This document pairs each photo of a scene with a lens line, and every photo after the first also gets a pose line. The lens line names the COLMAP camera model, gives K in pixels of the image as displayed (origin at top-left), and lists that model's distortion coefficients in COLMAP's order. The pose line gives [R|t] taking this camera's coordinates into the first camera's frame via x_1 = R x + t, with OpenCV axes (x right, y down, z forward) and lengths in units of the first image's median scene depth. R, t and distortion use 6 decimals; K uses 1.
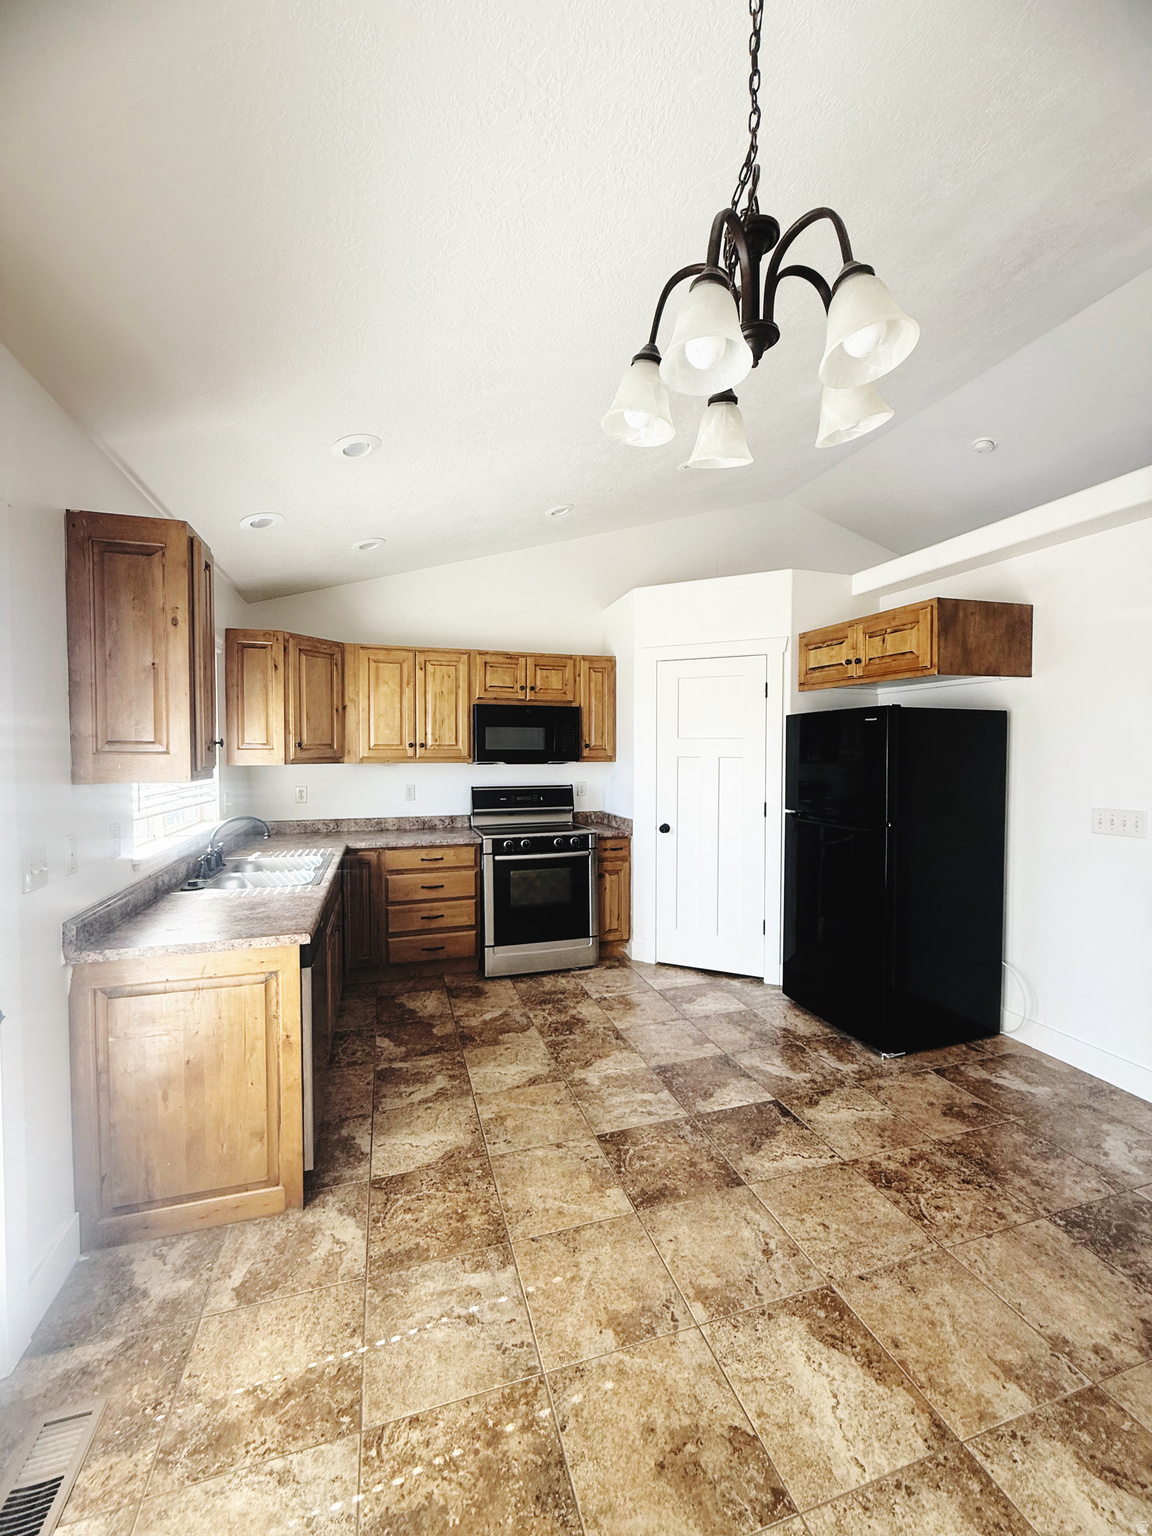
lens RADIAL K [[610.7, 0, 578.6], [0, 610.7, 766.6], [0, 0, 1]] dist [-0.001790, -0.000161]
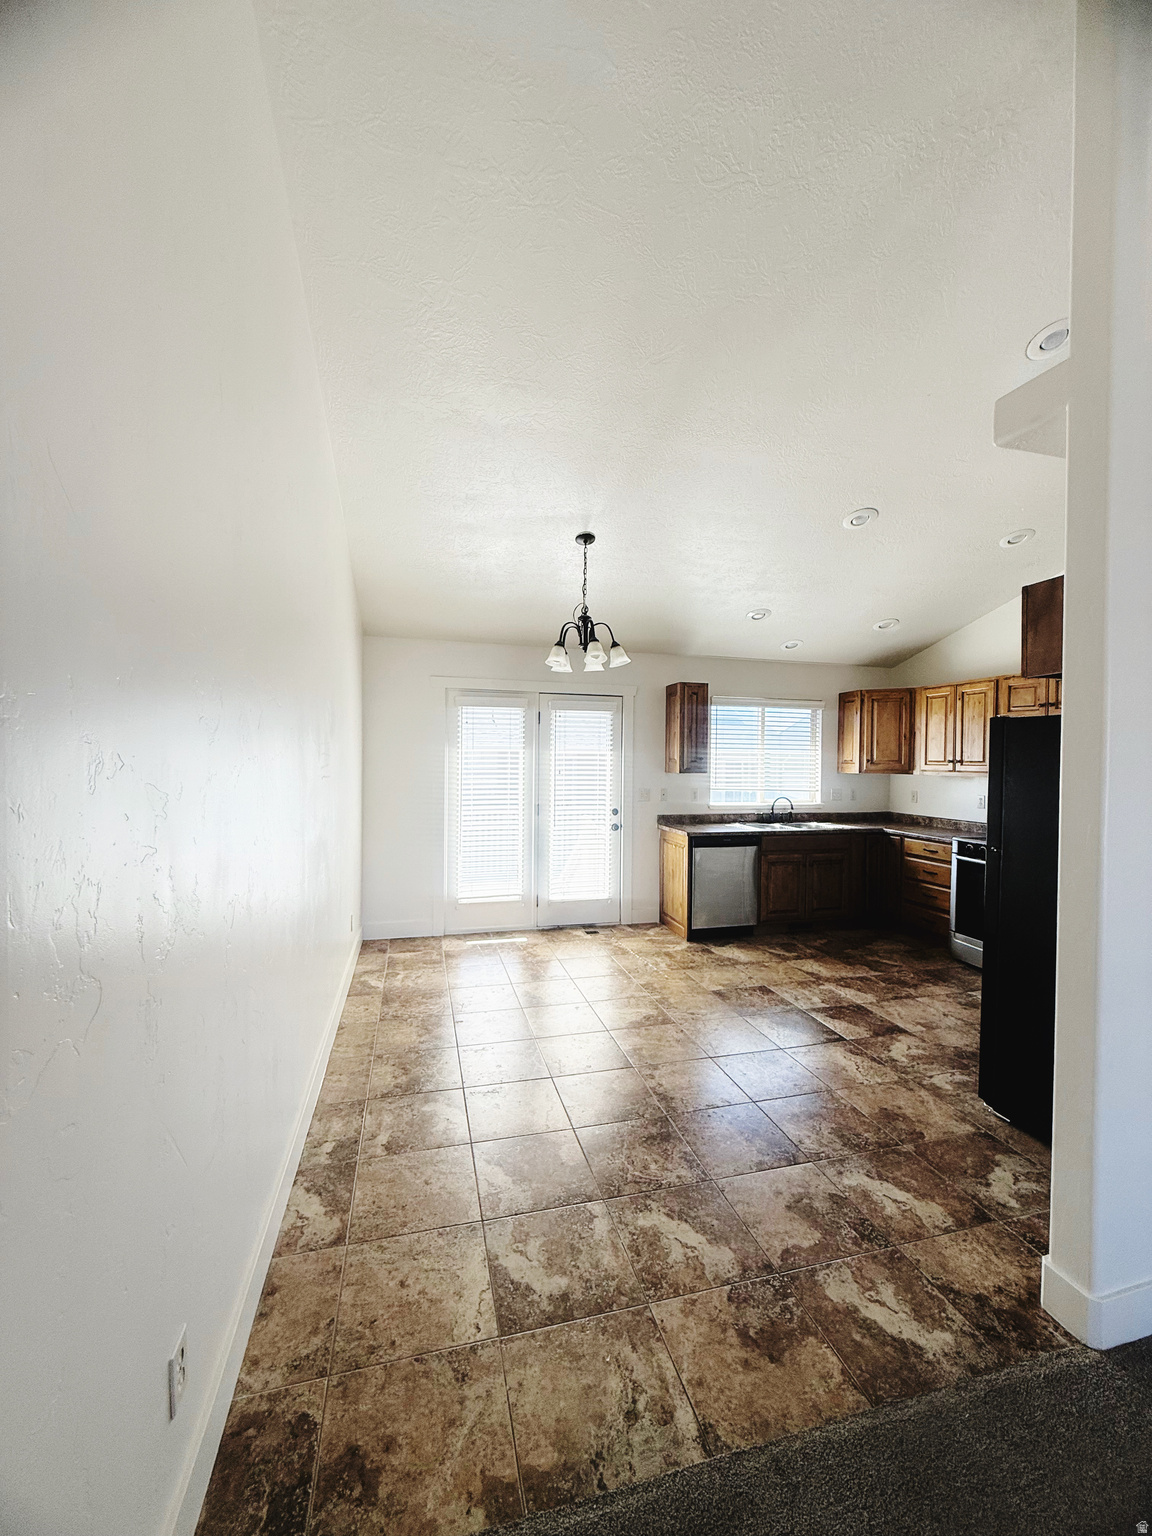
lens RADIAL K [[610.7, 0, 578.6], [0, 610.7, 766.6], [0, 0, 1]] dist [-0.001790, -0.000161]
pose [[-0.044037, 0.010108, -0.998979, 1.266218], [-0.039203, 0.999161, 0.011838, -0.011739], [0.998260, 0.039684, -0.043604, 0.373728]]
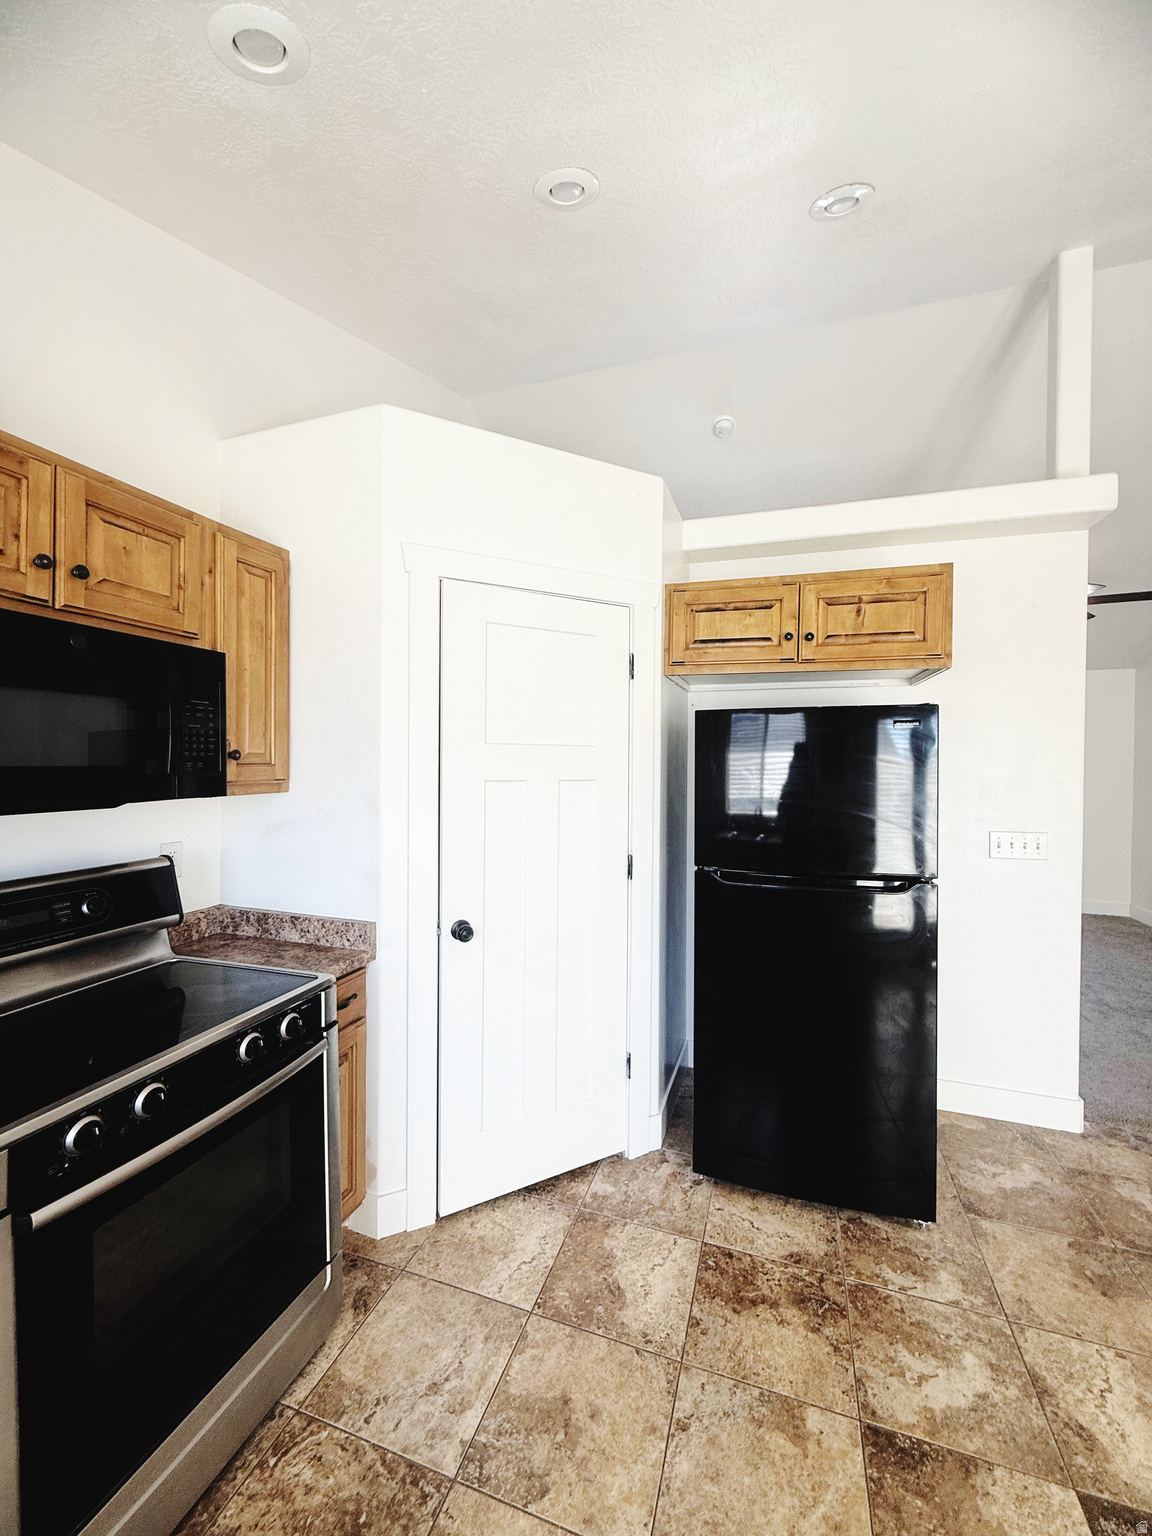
lens RADIAL K [[610.7, 0, 578.6], [0, 610.7, 766.6], [0, 0, 1]] dist [-0.001790, -0.000161]
pose [[0.591608, -0.002388, 0.806222, -0.237698], [0.013553, 0.999884, -0.006983, -0.028103], [-0.806112, 0.015058, 0.591571, 0.806310]]
